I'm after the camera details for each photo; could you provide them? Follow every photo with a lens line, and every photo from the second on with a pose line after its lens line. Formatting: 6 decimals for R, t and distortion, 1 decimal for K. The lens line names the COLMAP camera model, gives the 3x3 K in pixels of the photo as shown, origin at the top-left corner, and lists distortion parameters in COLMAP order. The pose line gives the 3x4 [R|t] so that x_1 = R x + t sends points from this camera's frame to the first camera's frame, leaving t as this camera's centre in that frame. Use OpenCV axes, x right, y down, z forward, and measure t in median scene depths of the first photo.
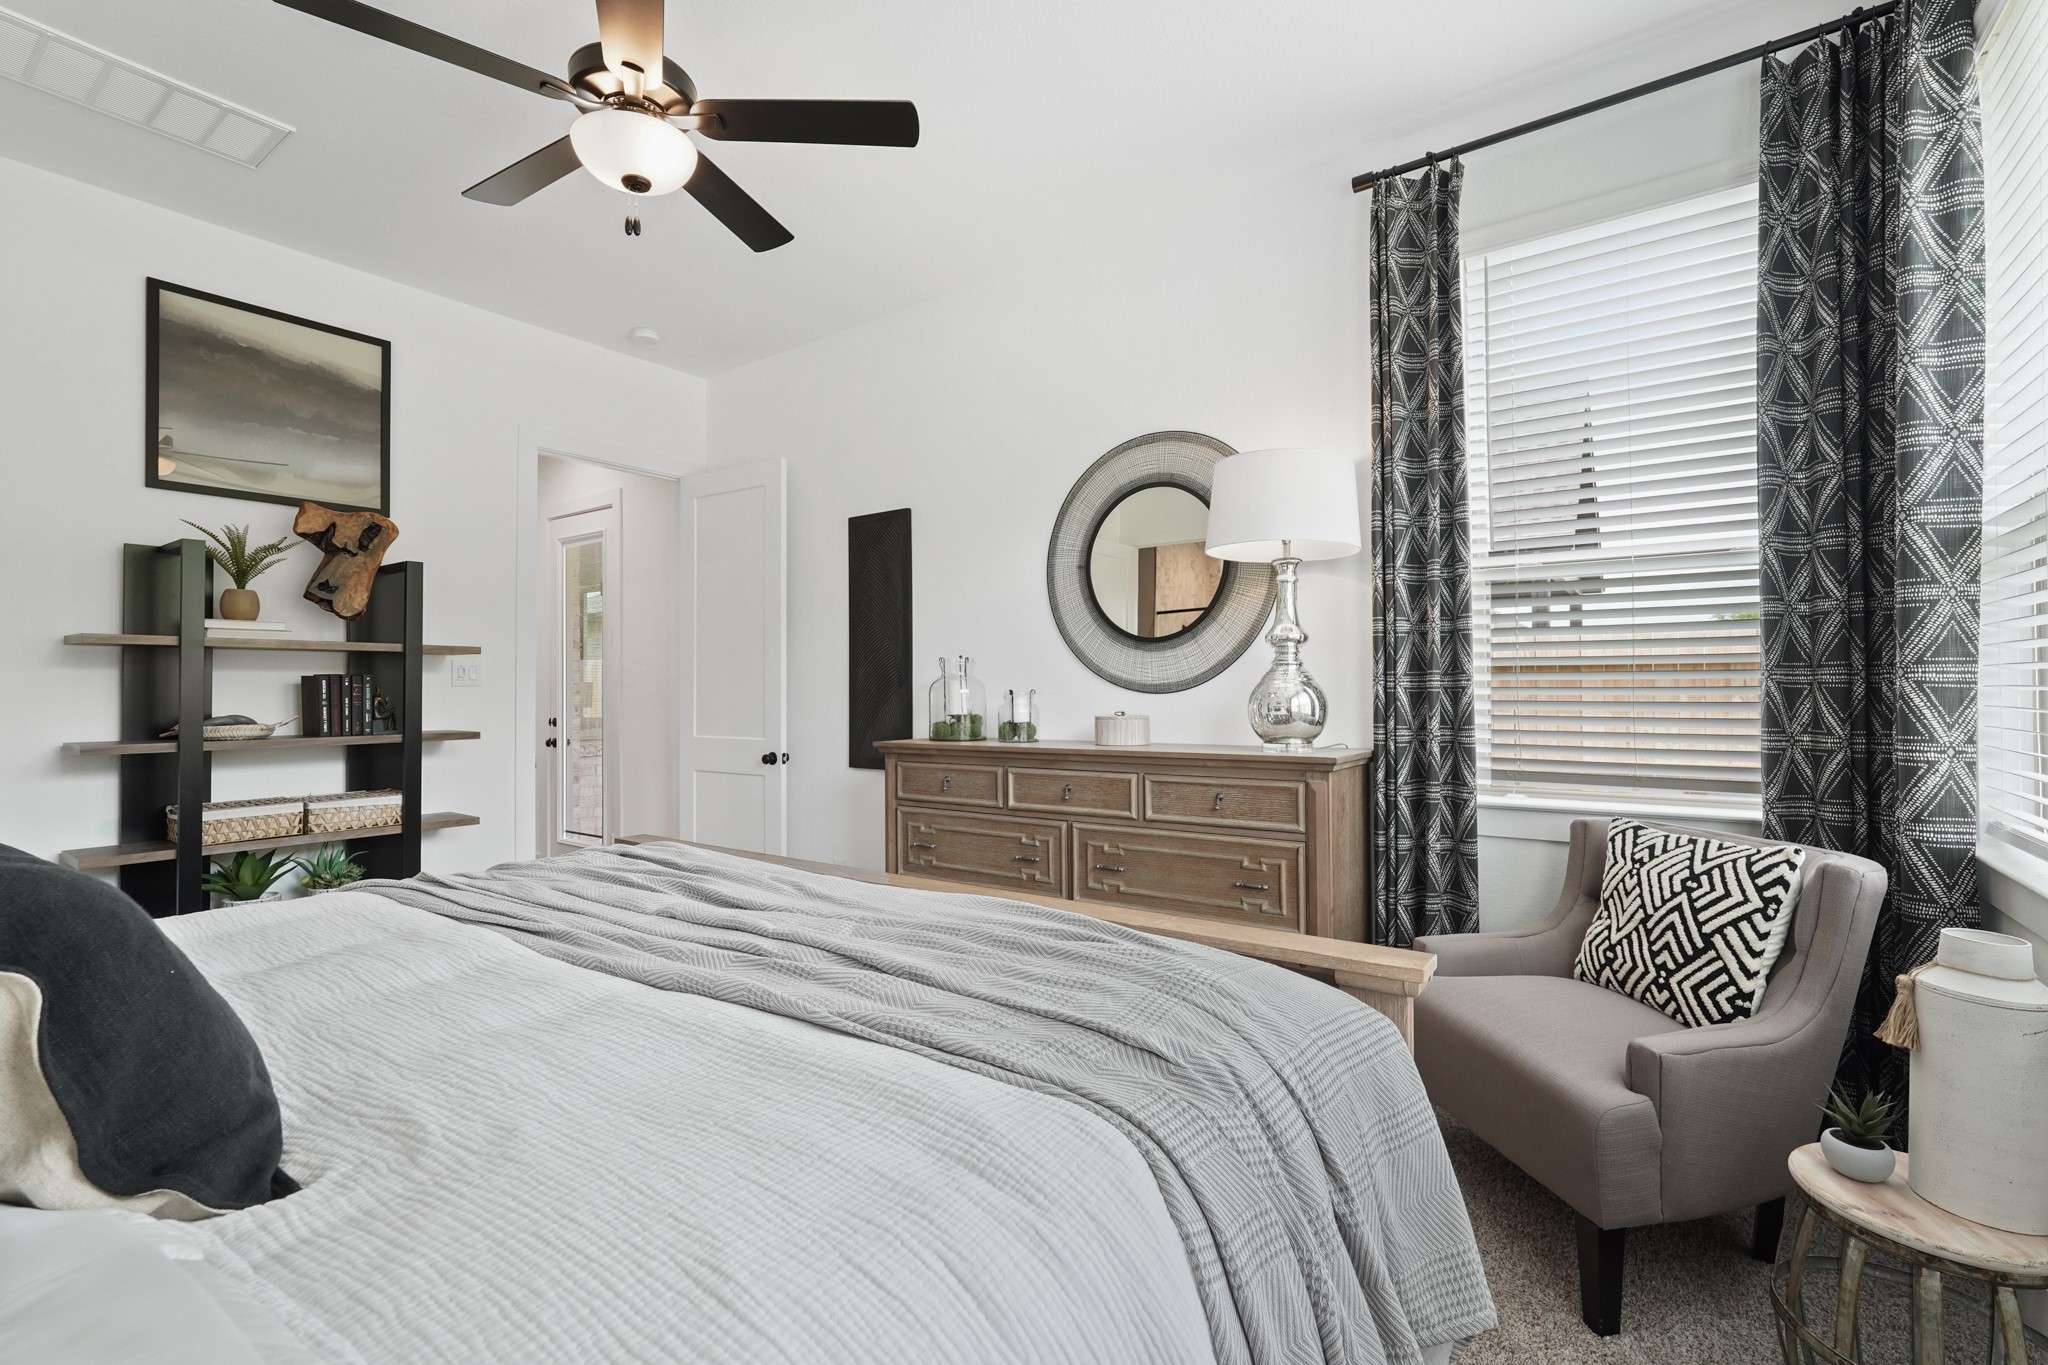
lens RADIAL K [[912.4, 0, 1022.1], [0, 912.4, 670.9], [0, 0, 1]] dist [-0.000300, 0.000109]
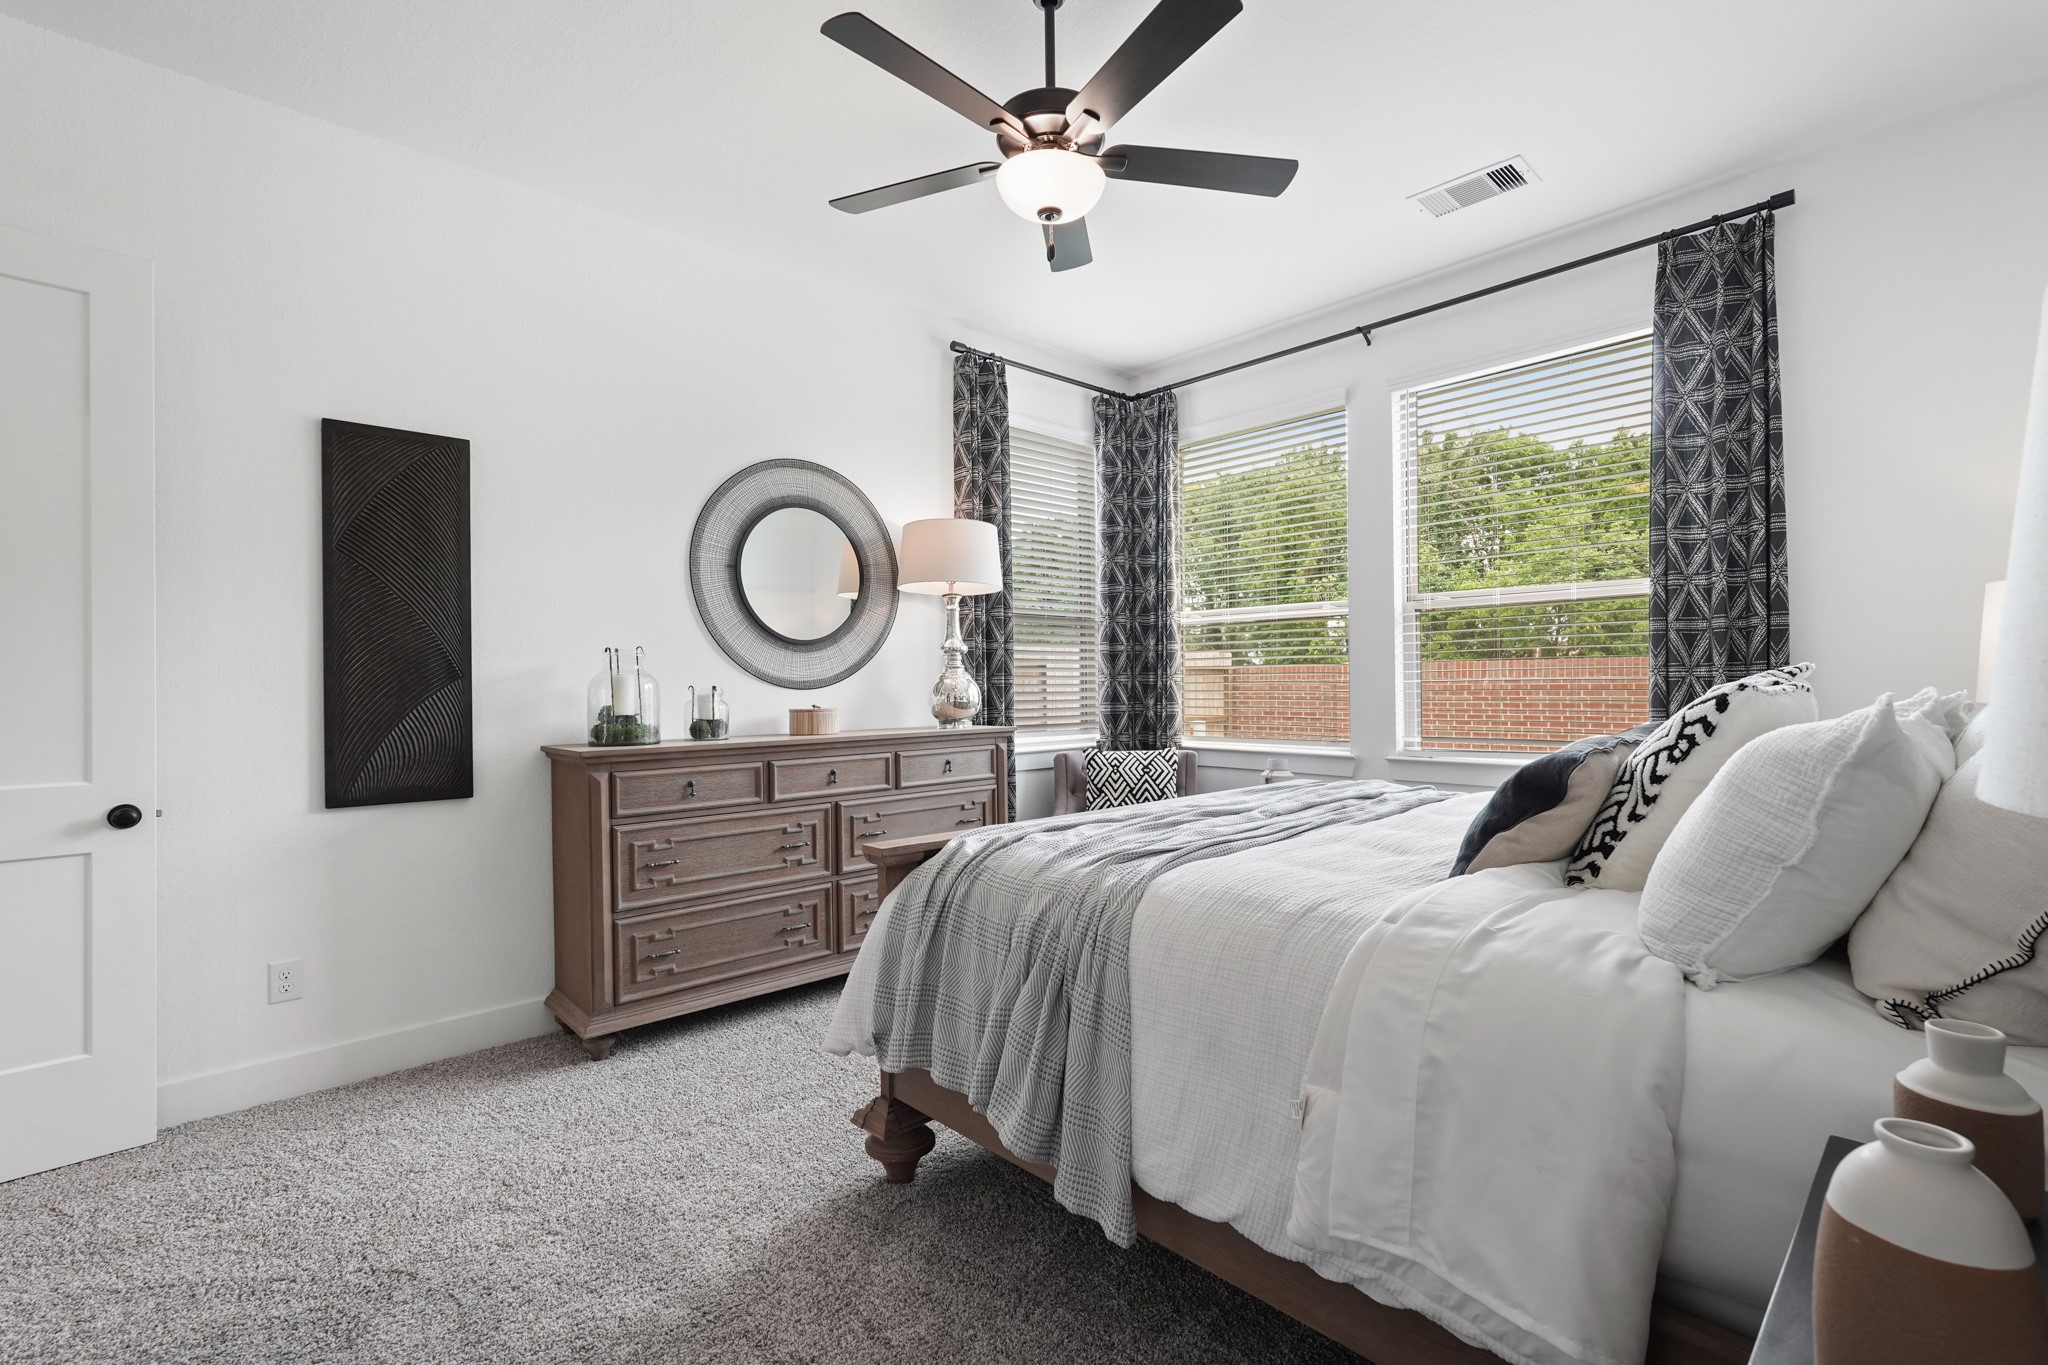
lens RADIAL K [[912.4, 0, 1022.1], [0, 912.4, 670.9], [0, 0, 1]] dist [-0.000300, 0.000109]
pose [[0.207449, 0.016832, 0.978101, -0.869554], [-0.015862, 0.999778, -0.013841, 0.012828], [-0.978117, -0.012643, 0.207670, 0.471523]]
